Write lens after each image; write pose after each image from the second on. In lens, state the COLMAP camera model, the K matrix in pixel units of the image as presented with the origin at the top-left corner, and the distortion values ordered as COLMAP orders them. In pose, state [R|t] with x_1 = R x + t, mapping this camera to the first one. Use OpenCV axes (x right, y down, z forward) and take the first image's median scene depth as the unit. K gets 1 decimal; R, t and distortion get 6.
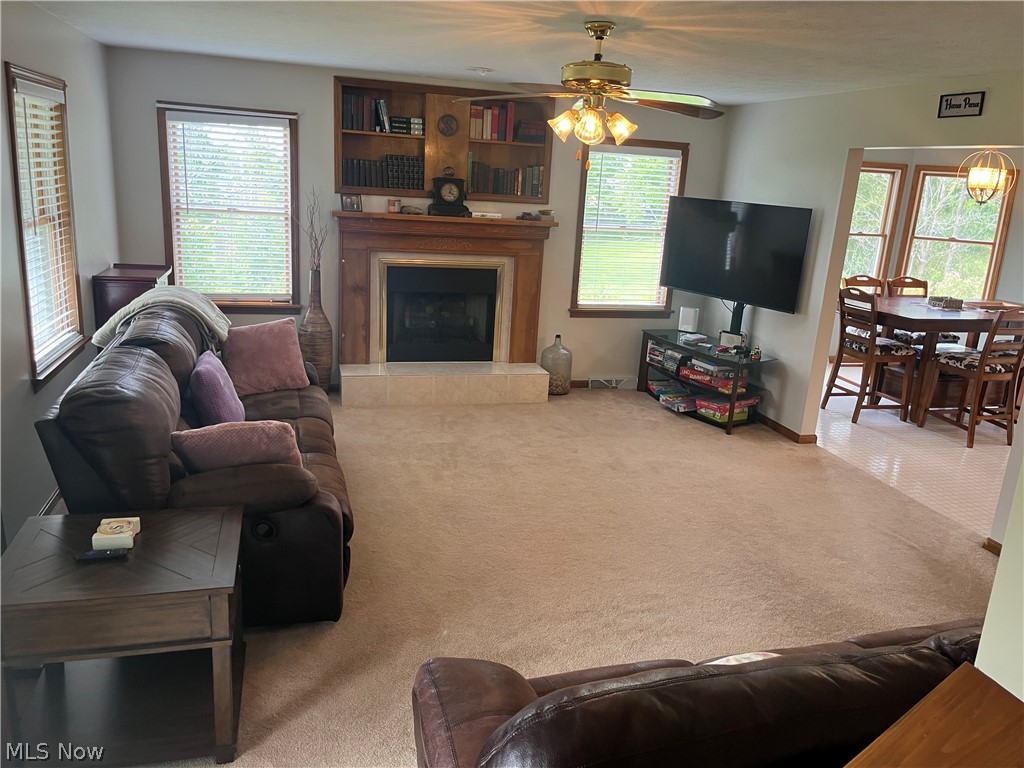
lens RADIAL K [[785.7, 0, 512.0], [0, 785.7, 384.0], [0, 0, 1]] dist [0.076856, -0.104161]
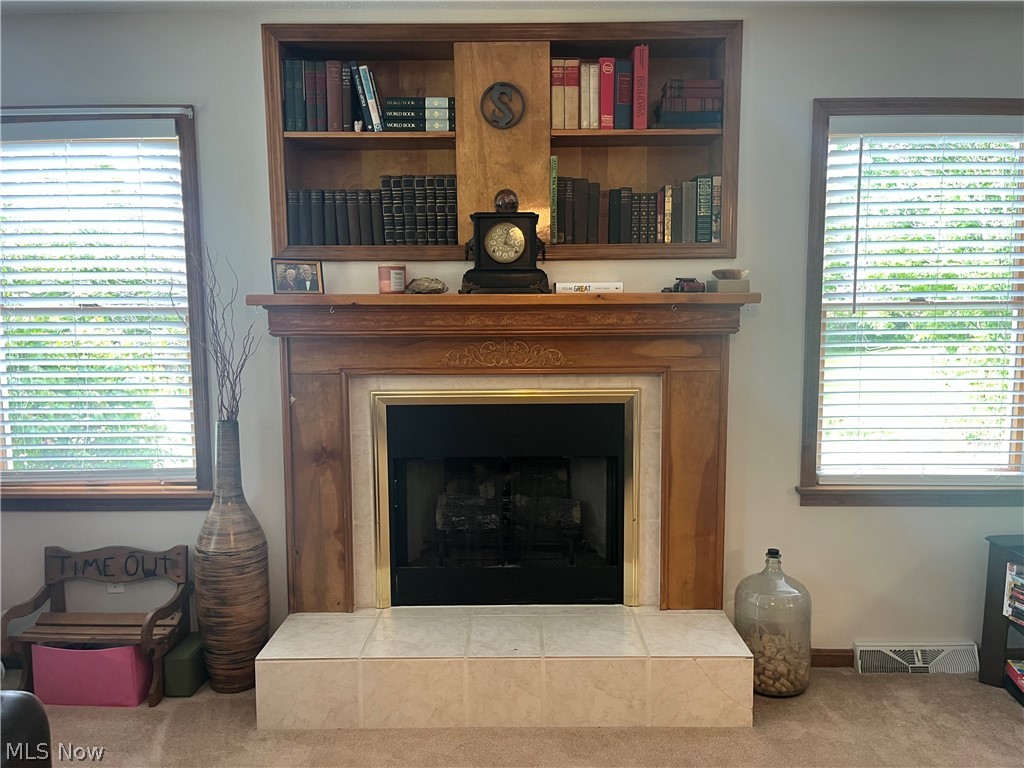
lens RADIAL K [[785.7, 0, 512.0], [0, 785.7, 384.0], [0, 0, 1]] dist [0.076856, -0.104161]
pose [[0.963228, -0.033889, -0.266539, 0.042711], [-0.006421, 0.988827, -0.148928, -0.092916], [0.268608, 0.145164, 0.952248, 0.571172]]
